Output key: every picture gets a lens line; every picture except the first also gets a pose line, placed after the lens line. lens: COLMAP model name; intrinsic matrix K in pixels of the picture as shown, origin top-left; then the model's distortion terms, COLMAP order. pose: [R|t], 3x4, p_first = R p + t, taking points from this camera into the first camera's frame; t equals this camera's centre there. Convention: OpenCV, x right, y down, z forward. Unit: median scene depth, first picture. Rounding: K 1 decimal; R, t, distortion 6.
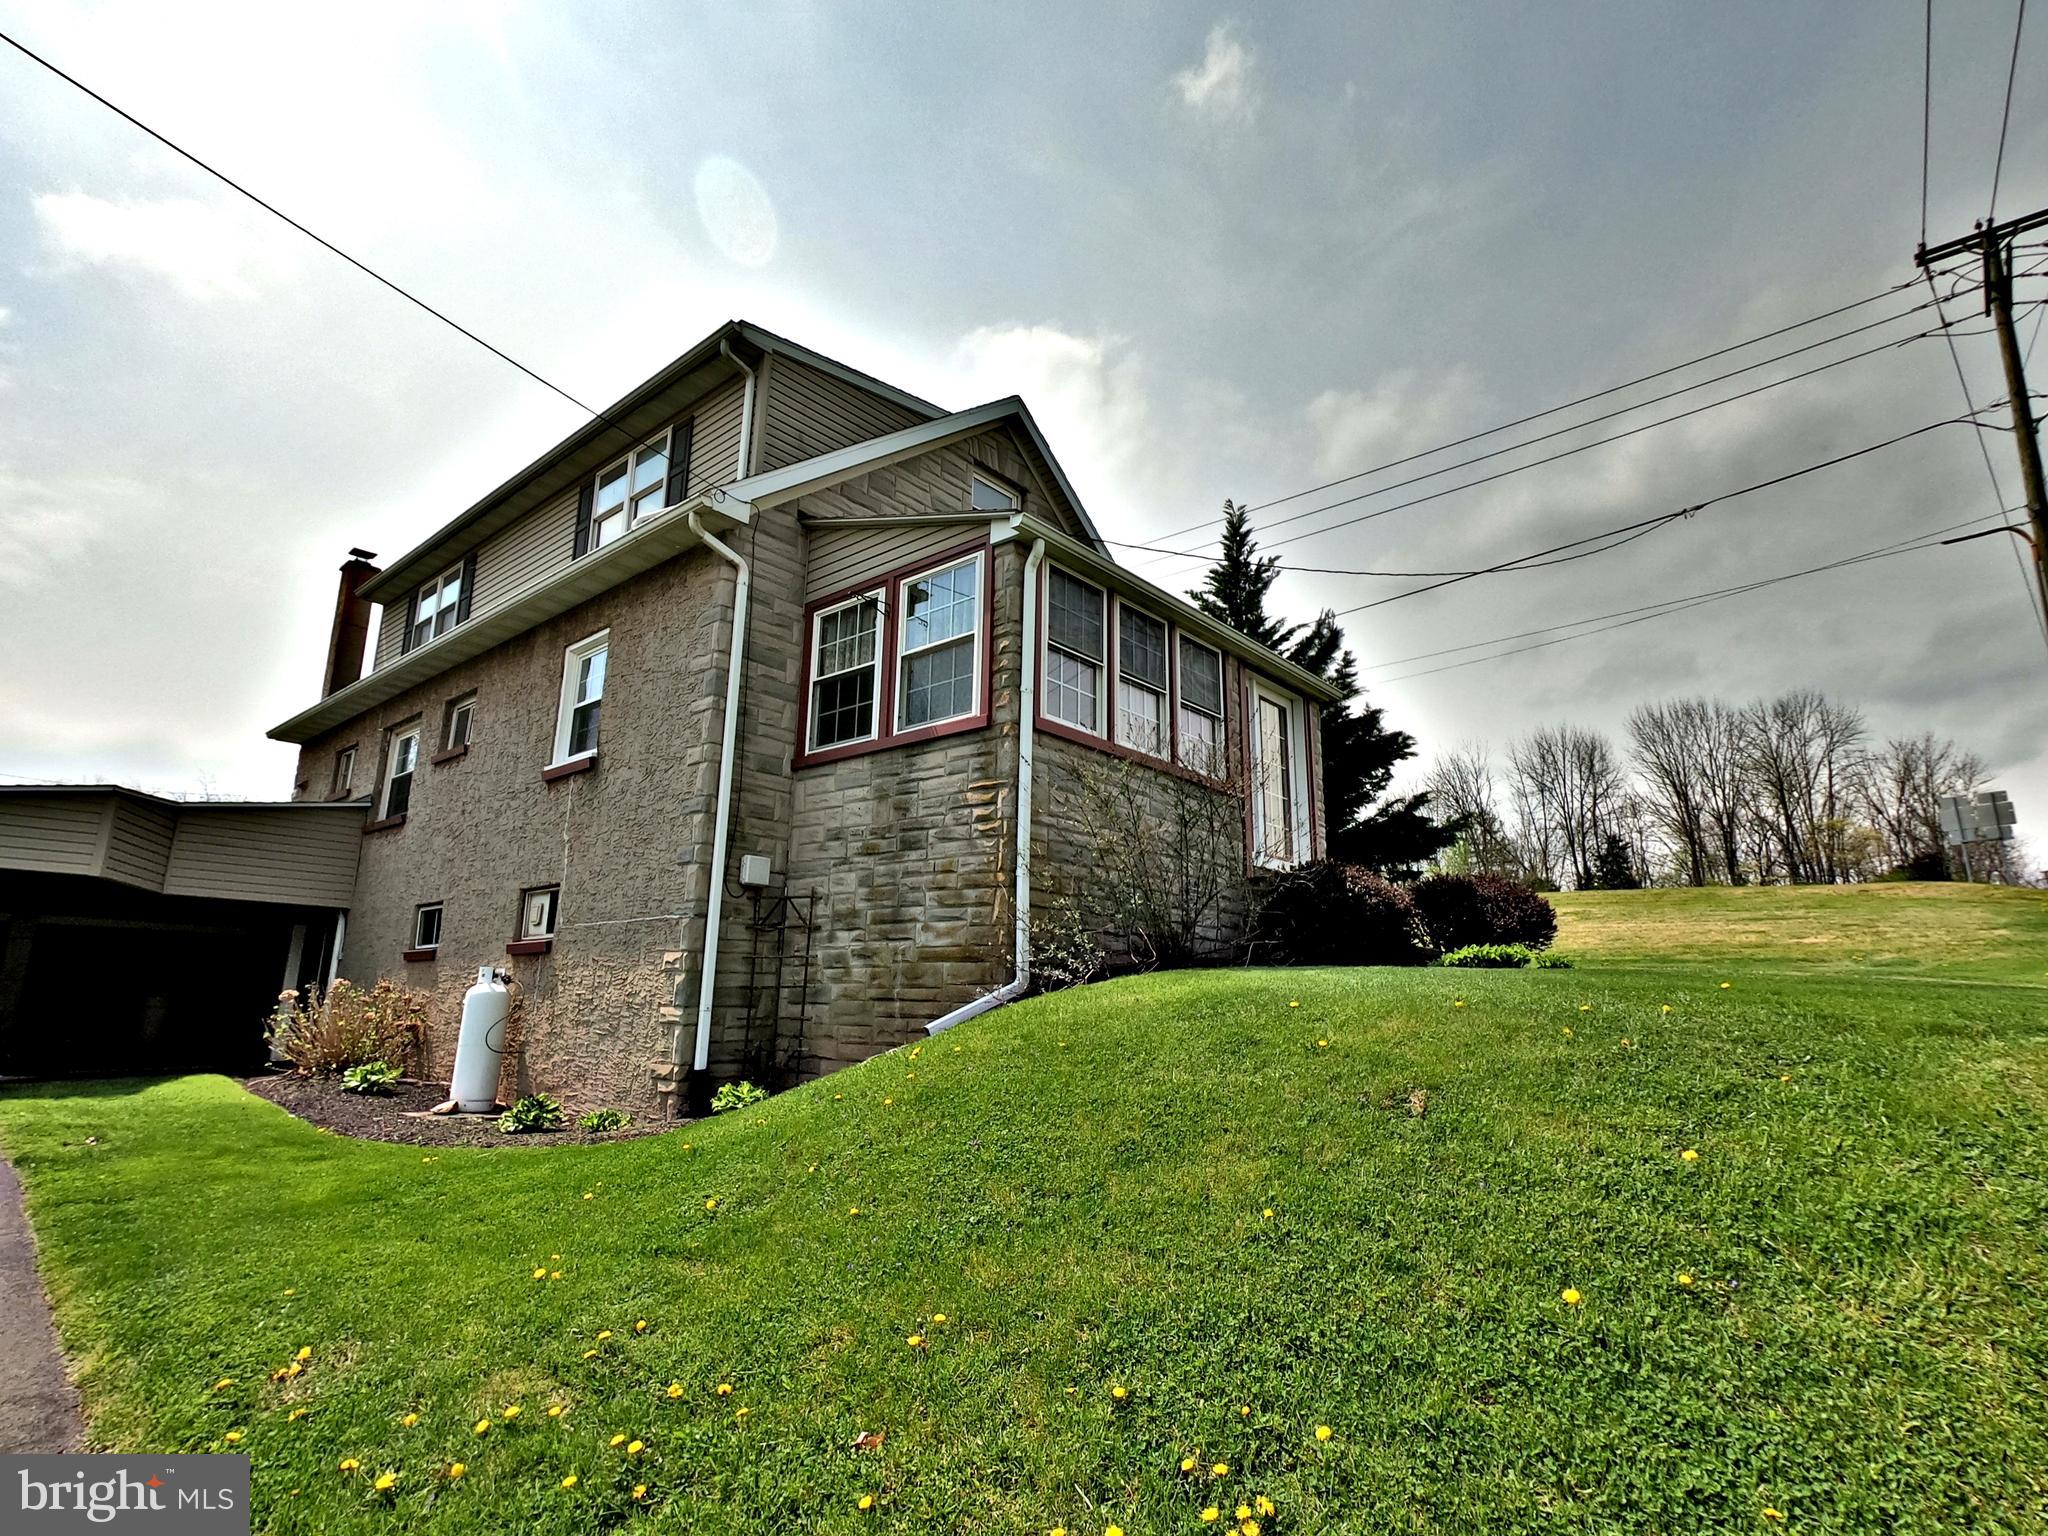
lens RADIAL K [[1031.1, 0, 1024.0], [0, 1031.1, 768.0], [0, 0, 1]] dist [0.001647, -0.001059]
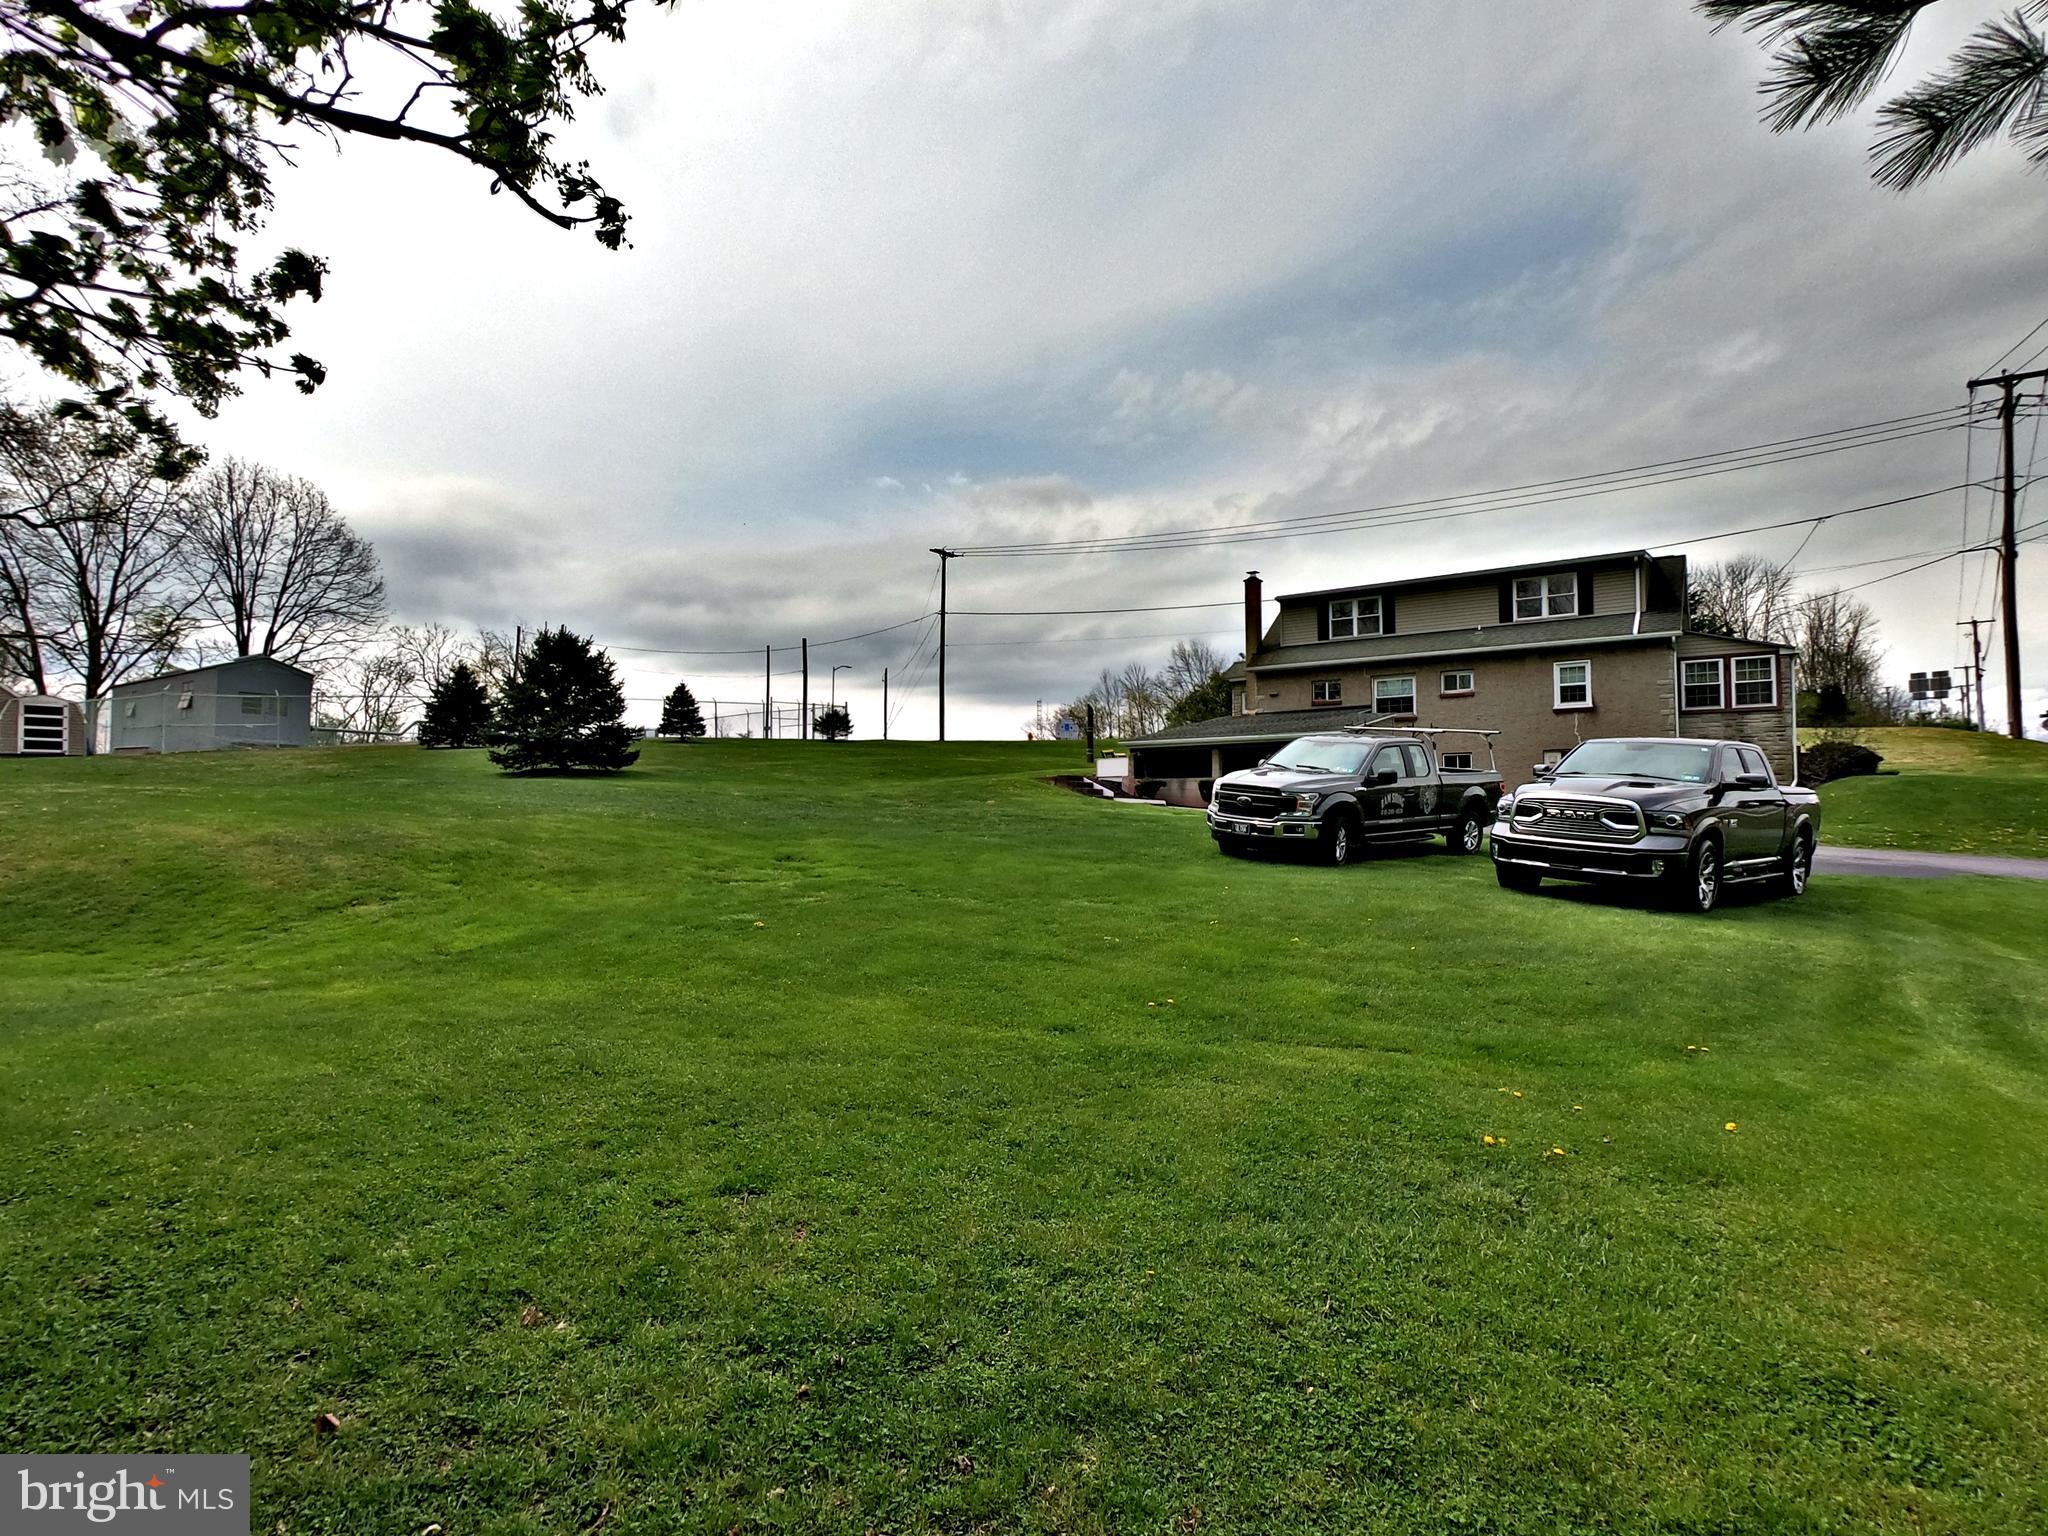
lens RADIAL K [[1031.1, 0, 1024.0], [0, 1031.1, 768.0], [0, 0, 1]] dist [0.001647, -0.001059]
pose [[0.995150, -0.011581, 0.097689, -1.025888], [-0.006477, 0.983178, 0.182536, -0.162877], [-0.098160, -0.182283, 0.978334, -0.773041]]
